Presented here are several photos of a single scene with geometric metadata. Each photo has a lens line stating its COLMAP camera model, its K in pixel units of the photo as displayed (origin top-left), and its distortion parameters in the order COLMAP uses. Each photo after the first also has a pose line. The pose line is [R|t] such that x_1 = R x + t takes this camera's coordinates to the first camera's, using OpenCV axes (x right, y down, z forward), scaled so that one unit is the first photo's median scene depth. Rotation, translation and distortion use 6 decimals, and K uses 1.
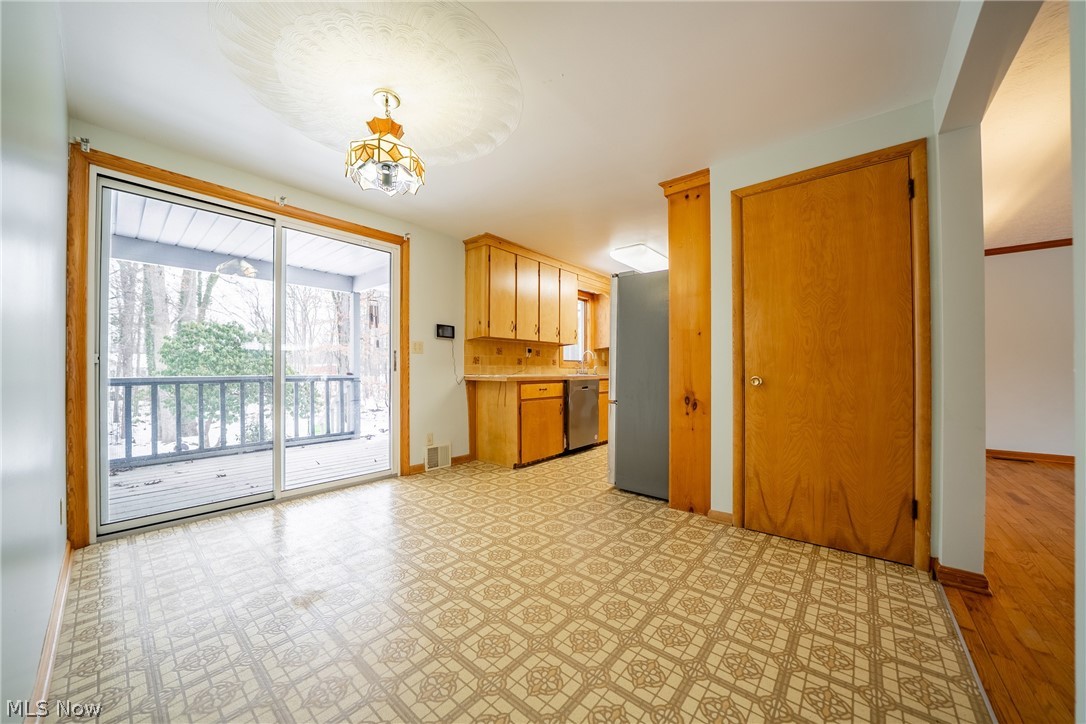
lens RADIAL K [[380.3, 0, 545.3], [0, 380.3, 369.3], [0, 0, 1]] dist [0.000098, 0.000080]
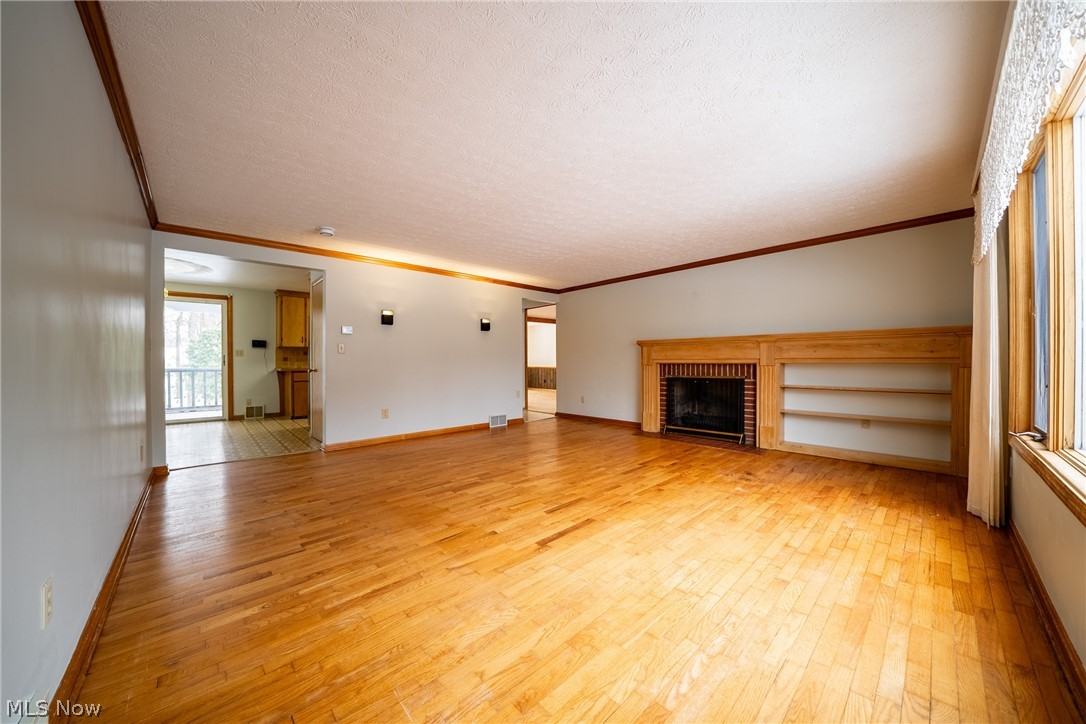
lens RADIAL K [[380.3, 0, 542.0], [0, 380.3, 360.6], [0, 0, 1]] dist [0.000098, 0.000080]
pose [[0.986337, 0.001116, -0.164736, 1.443008], [-0.000436, 0.999991, 0.004165, -0.028285], [0.164739, -0.004036, 0.986329, -0.609751]]
